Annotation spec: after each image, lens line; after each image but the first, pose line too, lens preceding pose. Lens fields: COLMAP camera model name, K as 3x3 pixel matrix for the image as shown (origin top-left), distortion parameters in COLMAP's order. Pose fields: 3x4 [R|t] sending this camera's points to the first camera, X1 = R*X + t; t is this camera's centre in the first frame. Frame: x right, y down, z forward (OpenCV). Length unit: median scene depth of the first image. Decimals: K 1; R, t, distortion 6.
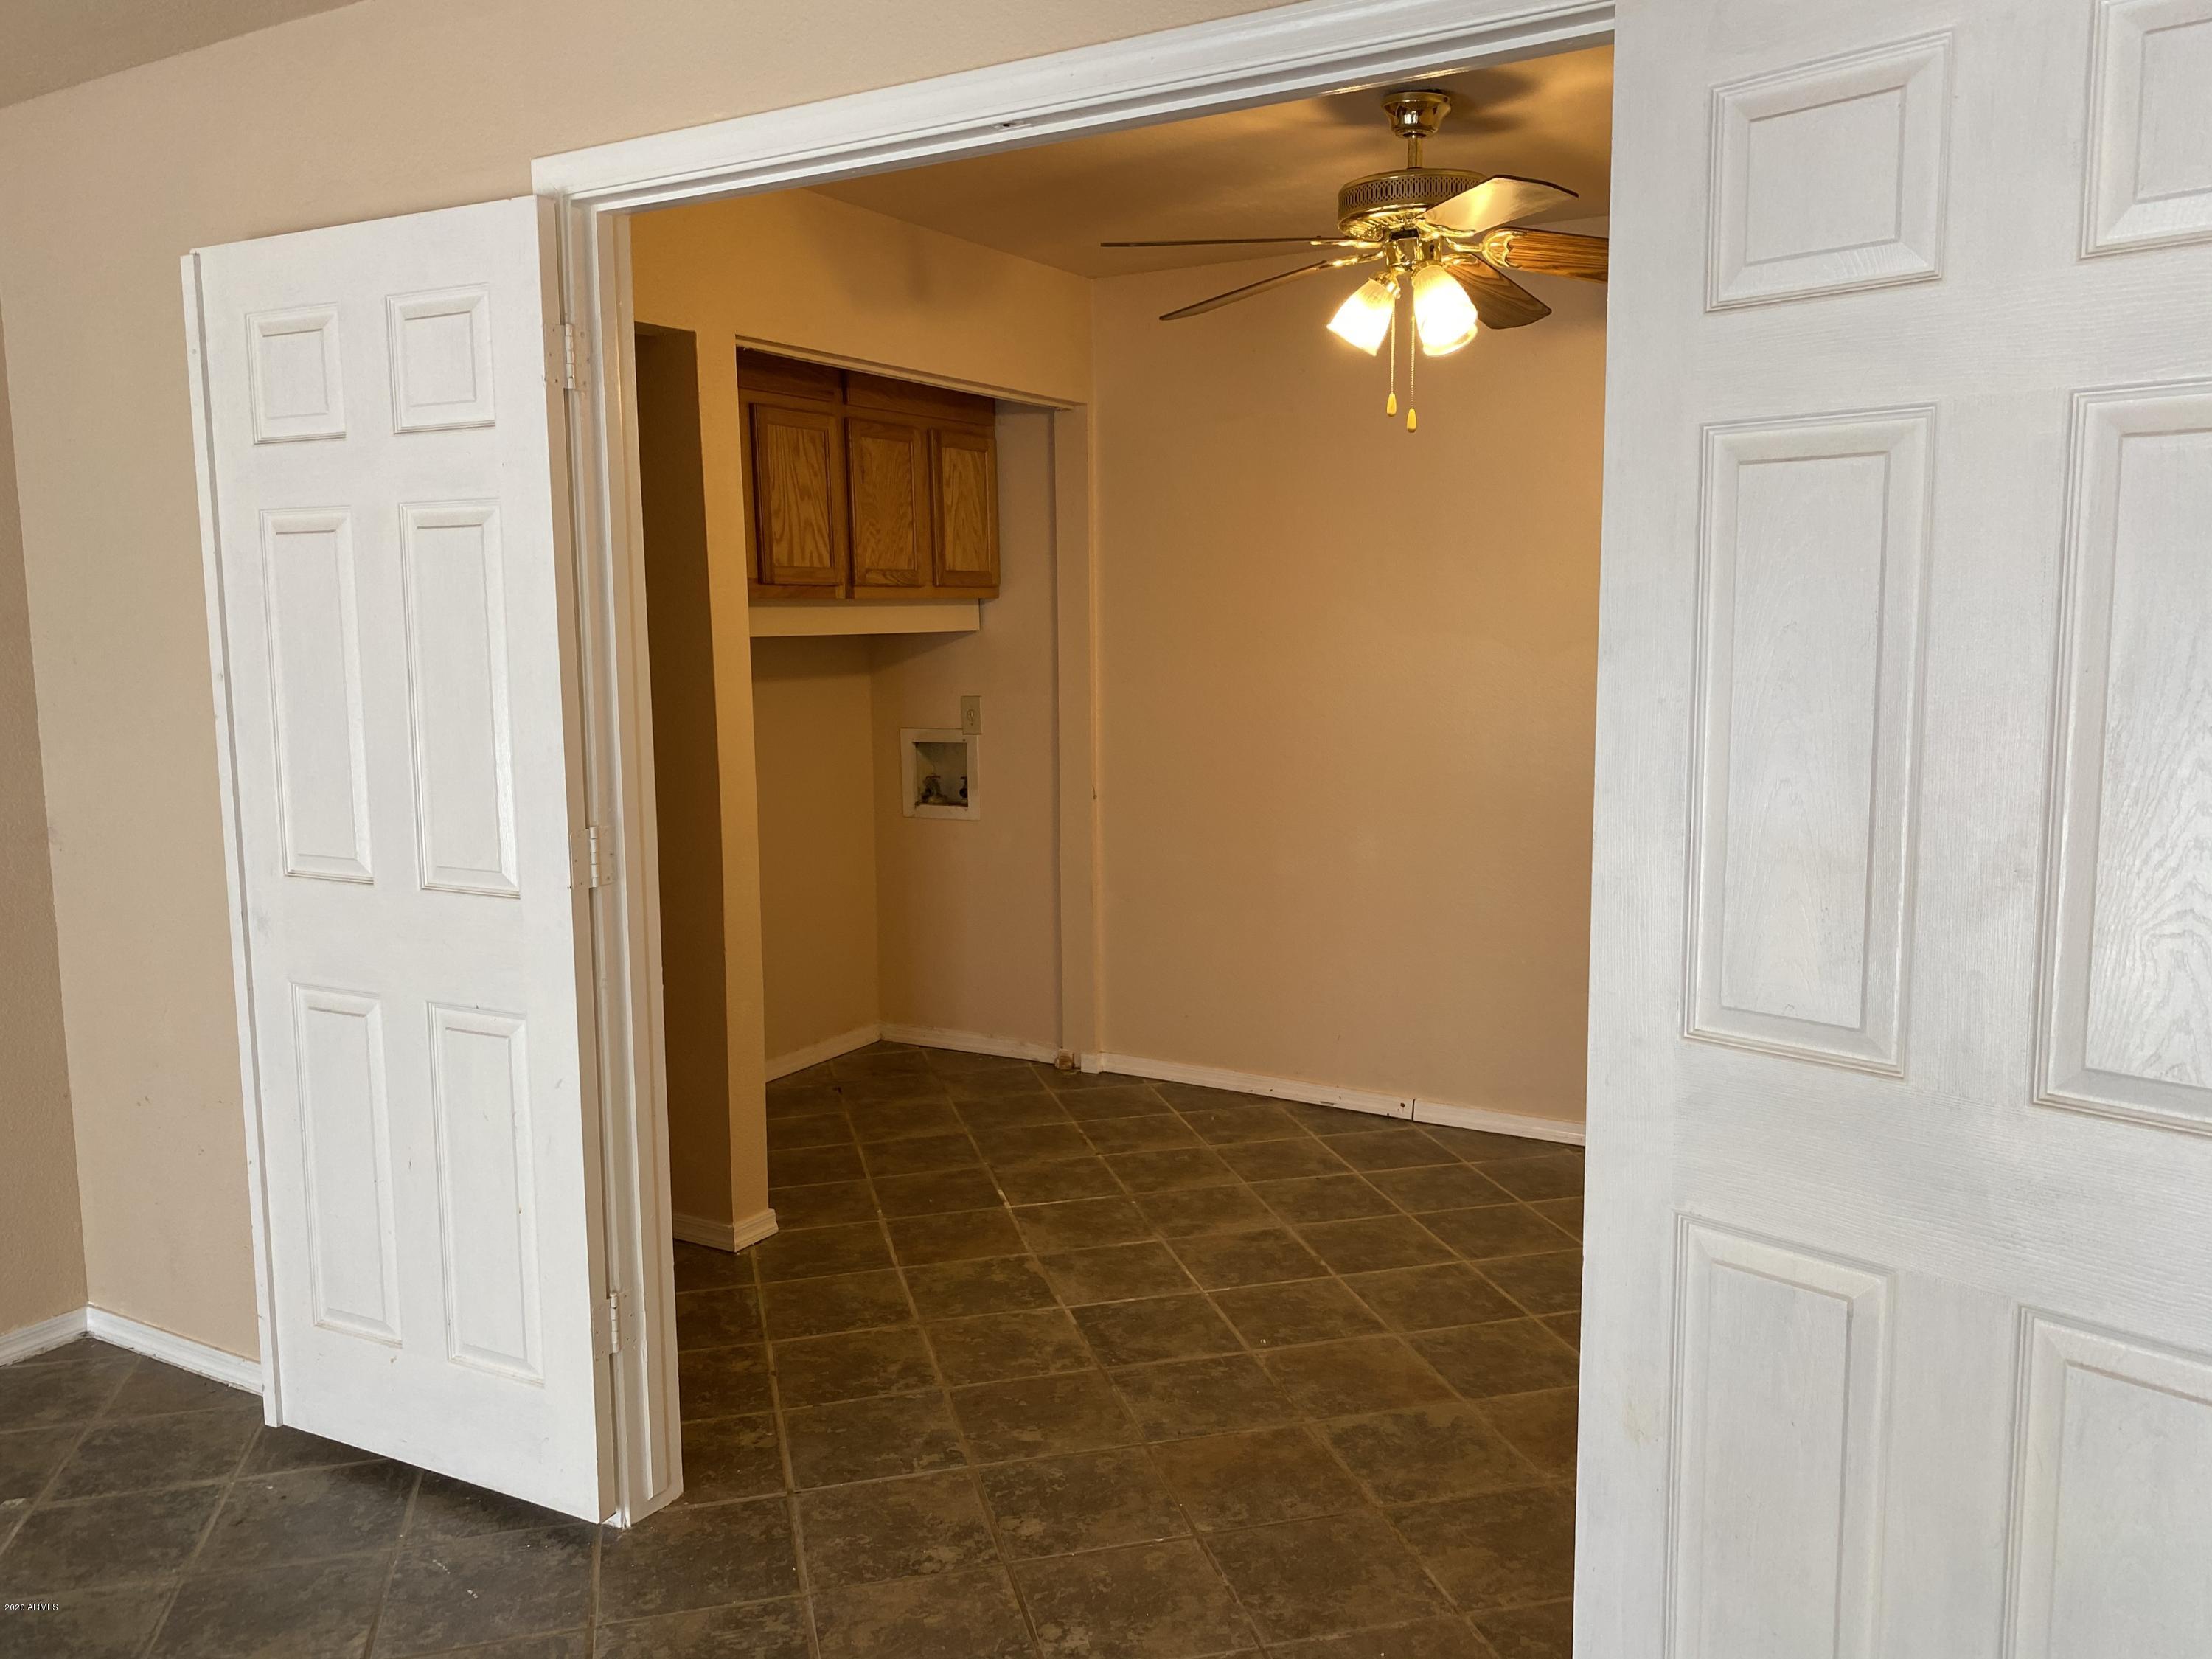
lens RADIAL K [[1667.4, 0, 1127.2], [0, 1667.4, 814.8], [0, 0, 1]] dist [0.003046, -0.018785]
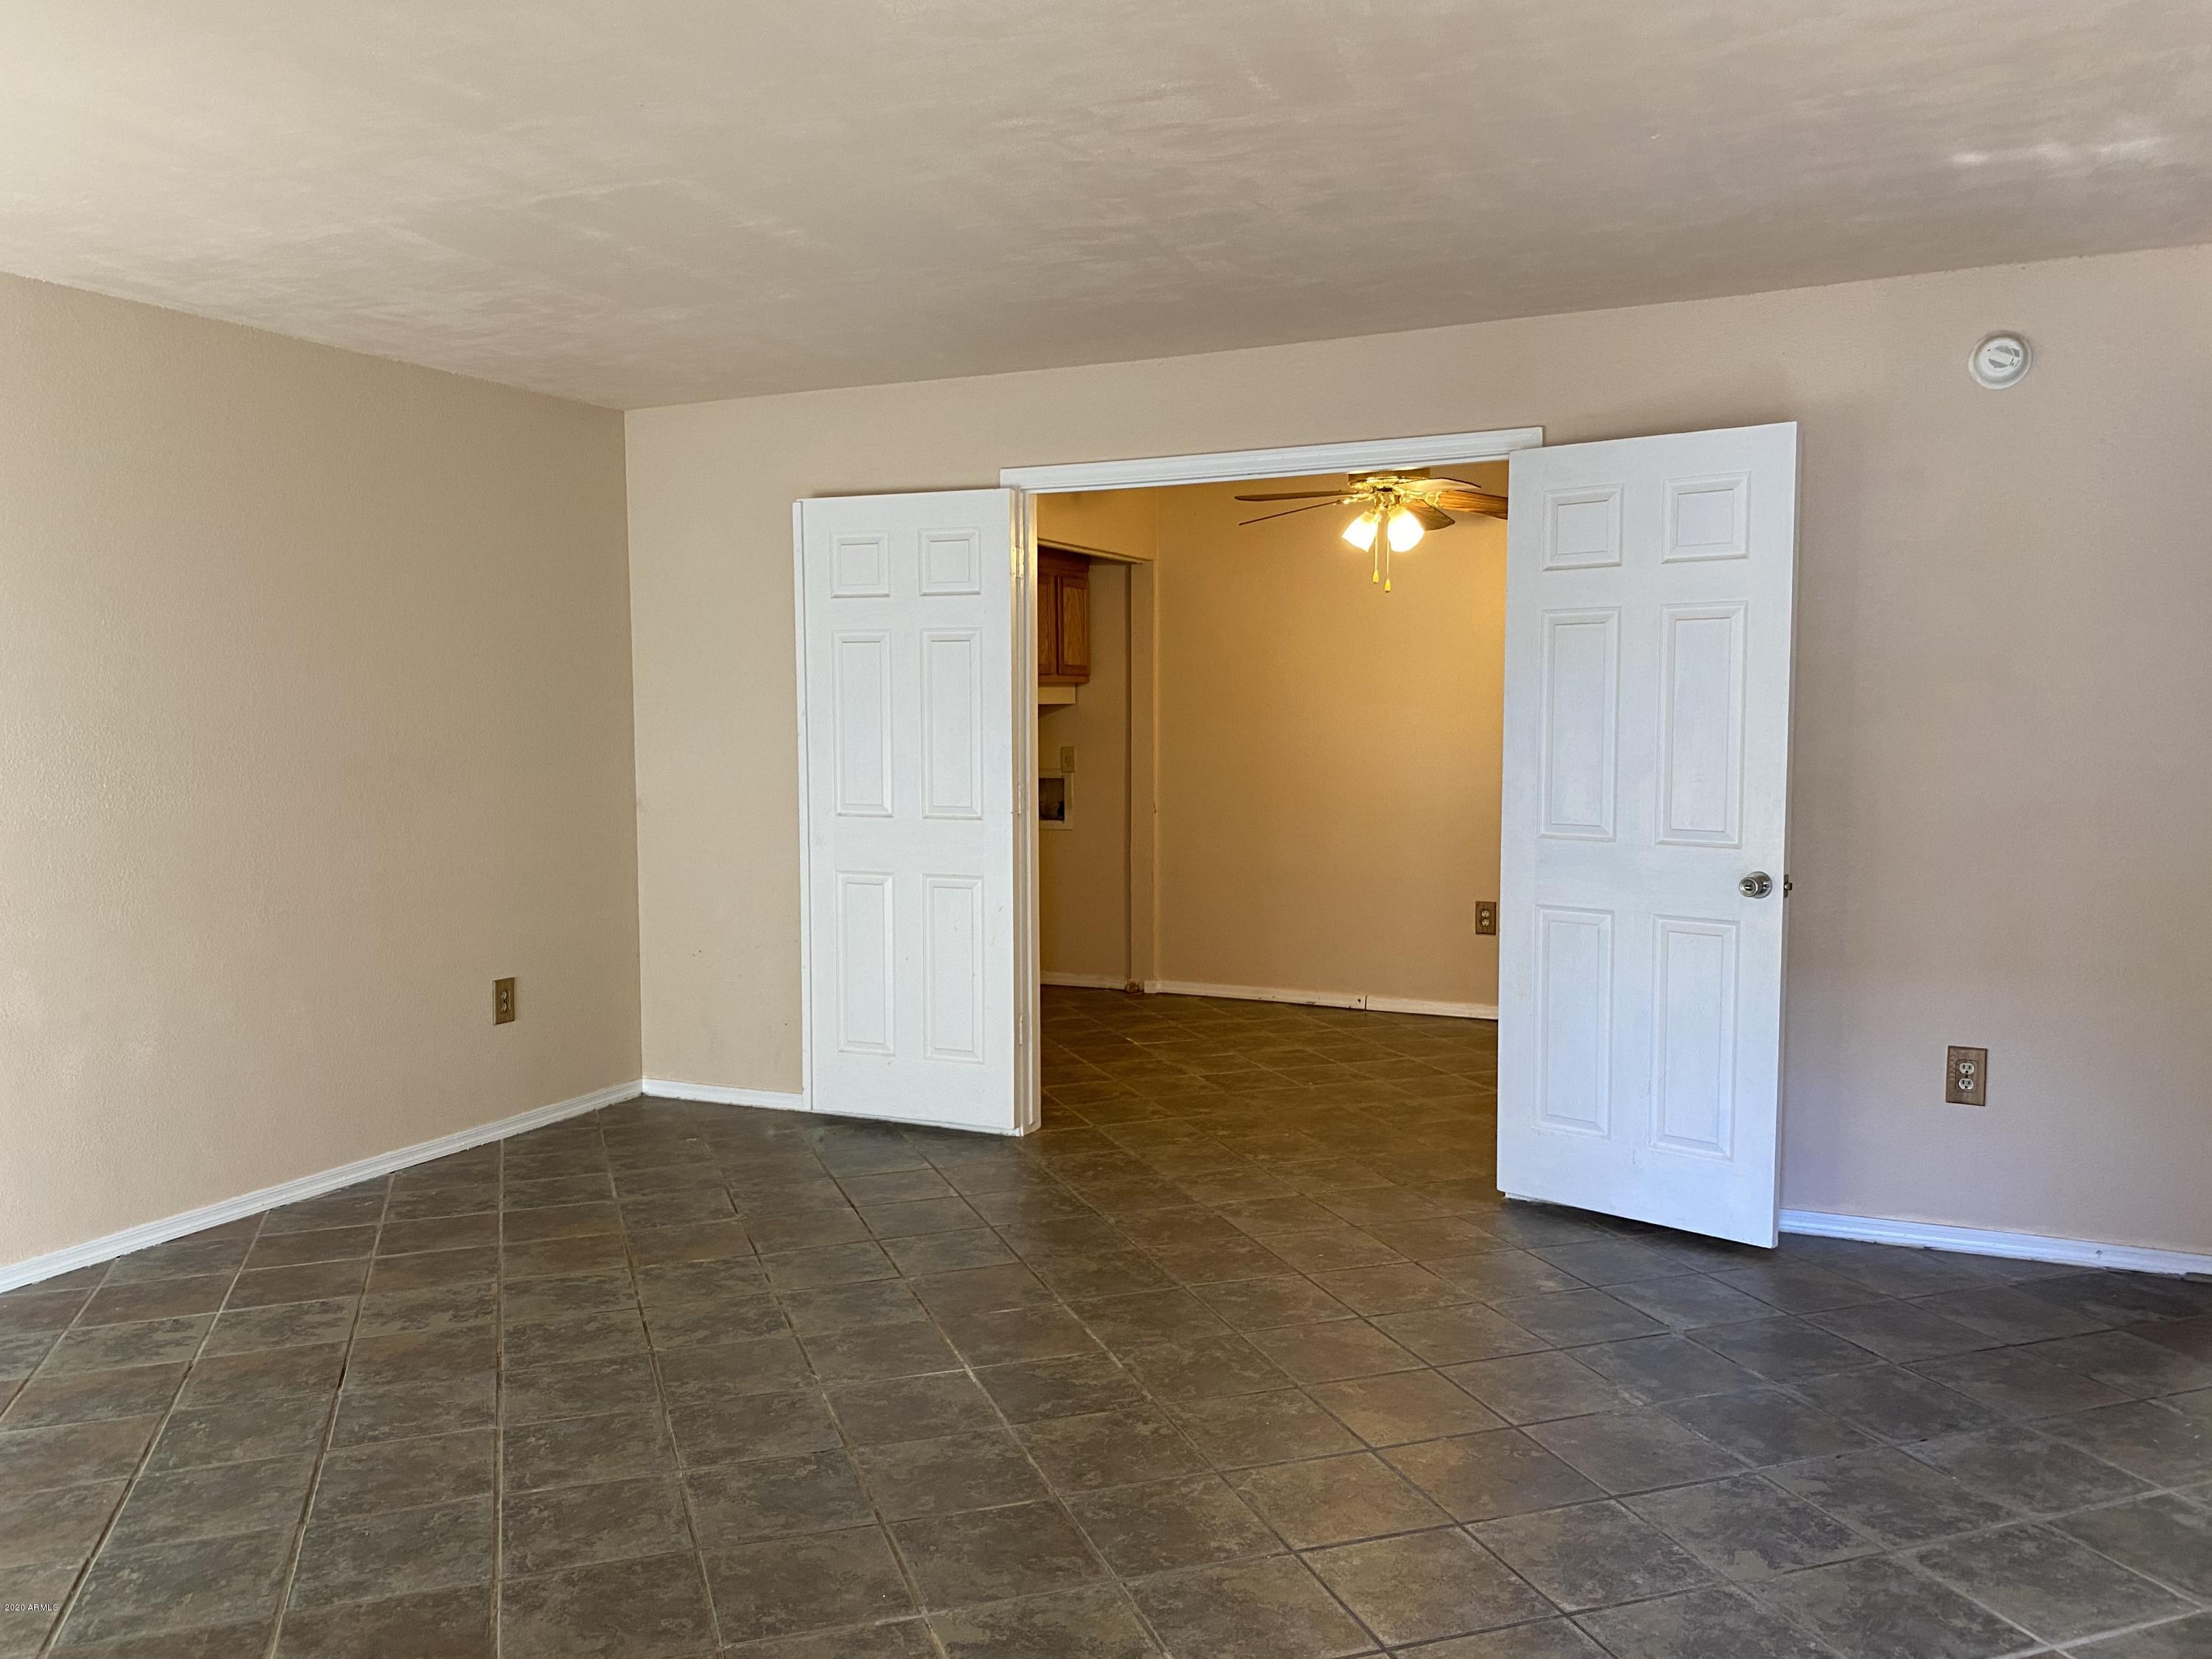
lens RADIAL K [[1667.4, 0, 1087.5], [0, 1667.4, 841.7], [0, 0, 1]] dist [0.003046, -0.018785]
pose [[0.997633, 0.000820, 0.068752, -0.291118], [0.002168, 0.999056, -0.043385, 0.130121], [-0.068723, 0.043432, 0.996690, -0.824345]]
